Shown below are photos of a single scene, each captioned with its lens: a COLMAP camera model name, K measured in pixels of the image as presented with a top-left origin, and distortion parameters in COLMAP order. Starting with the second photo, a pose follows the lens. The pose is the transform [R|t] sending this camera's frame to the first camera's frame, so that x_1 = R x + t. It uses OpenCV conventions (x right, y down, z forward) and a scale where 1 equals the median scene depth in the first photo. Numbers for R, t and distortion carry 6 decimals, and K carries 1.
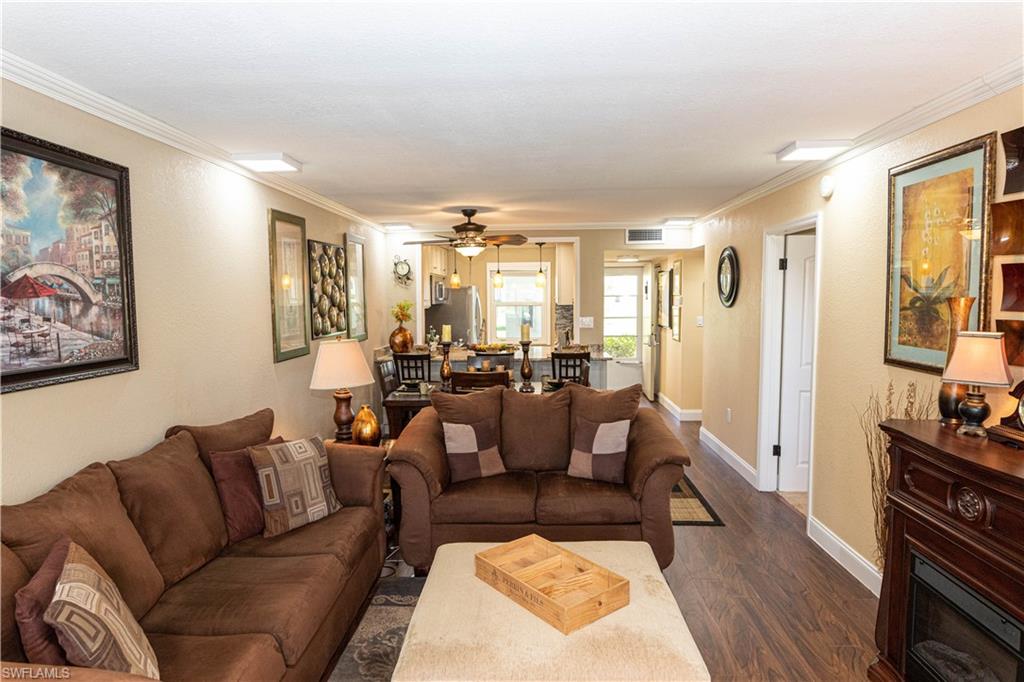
lens RADIAL K [[591.3, 0, 507.4], [0, 591.3, 344.5], [0, 0, 1]] dist [0.003524, -0.001031]
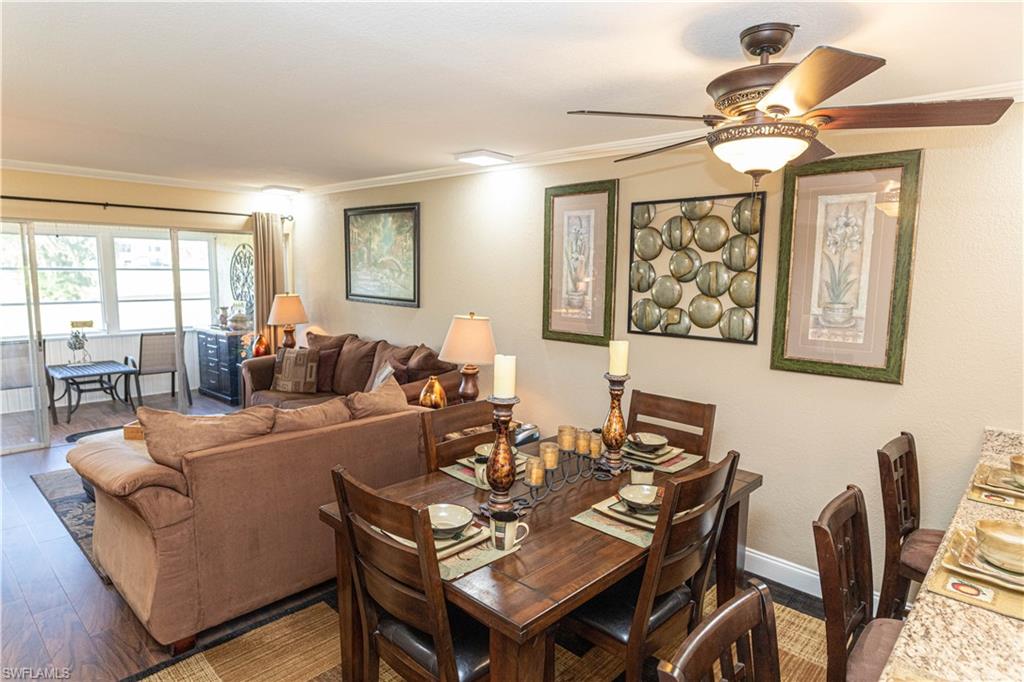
lens RADIAL K [[591.3, 0, 509.8], [0, 591.3, 338.3], [0, 0, 1]] dist [0.003524, -0.001031]
pose [[-0.642202, 0.091880, -0.761009, 0.756141], [-0.076284, 0.980201, 0.182719, -0.269656], [0.762730, 0.175395, -0.622478, 2.810016]]
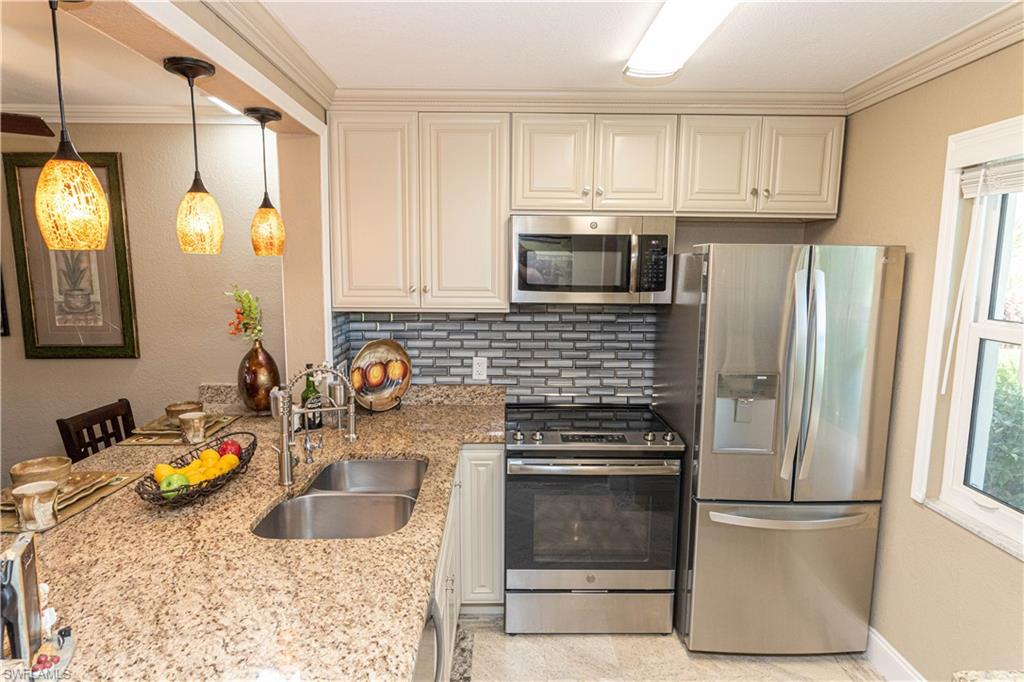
lens RADIAL K [[591.3, 0, 509.1], [0, 591.3, 339.2], [0, 0, 1]] dist [0.003524, -0.001031]
pose [[0.061675, 0.140482, -0.988160, 0.751968], [-0.091529, 0.986670, 0.134558, -0.328467], [0.993891, 0.082146, 0.073711, 3.449674]]
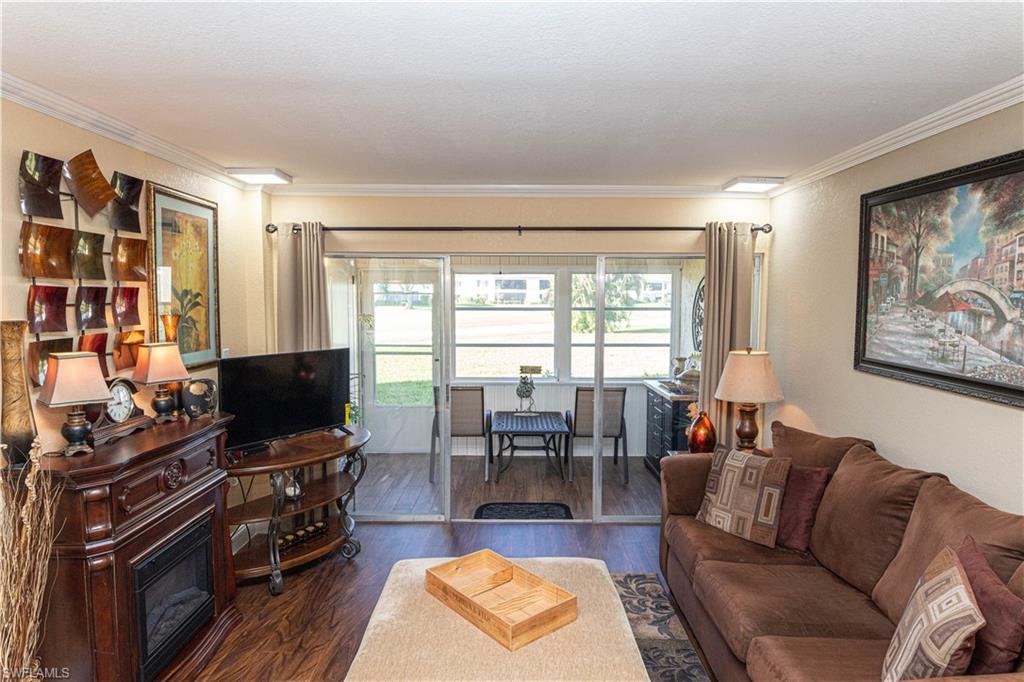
lens RADIAL K [[591.3, 0, 509.0], [0, 591.3, 341.5], [0, 0, 1]] dist [0.003524, -0.001031]
pose [[-0.998680, 0.009818, -0.050414, 0.095068], [0.001537, 0.986833, 0.161734, -0.190256], [0.051339, 0.161443, -0.985546, 1.917324]]
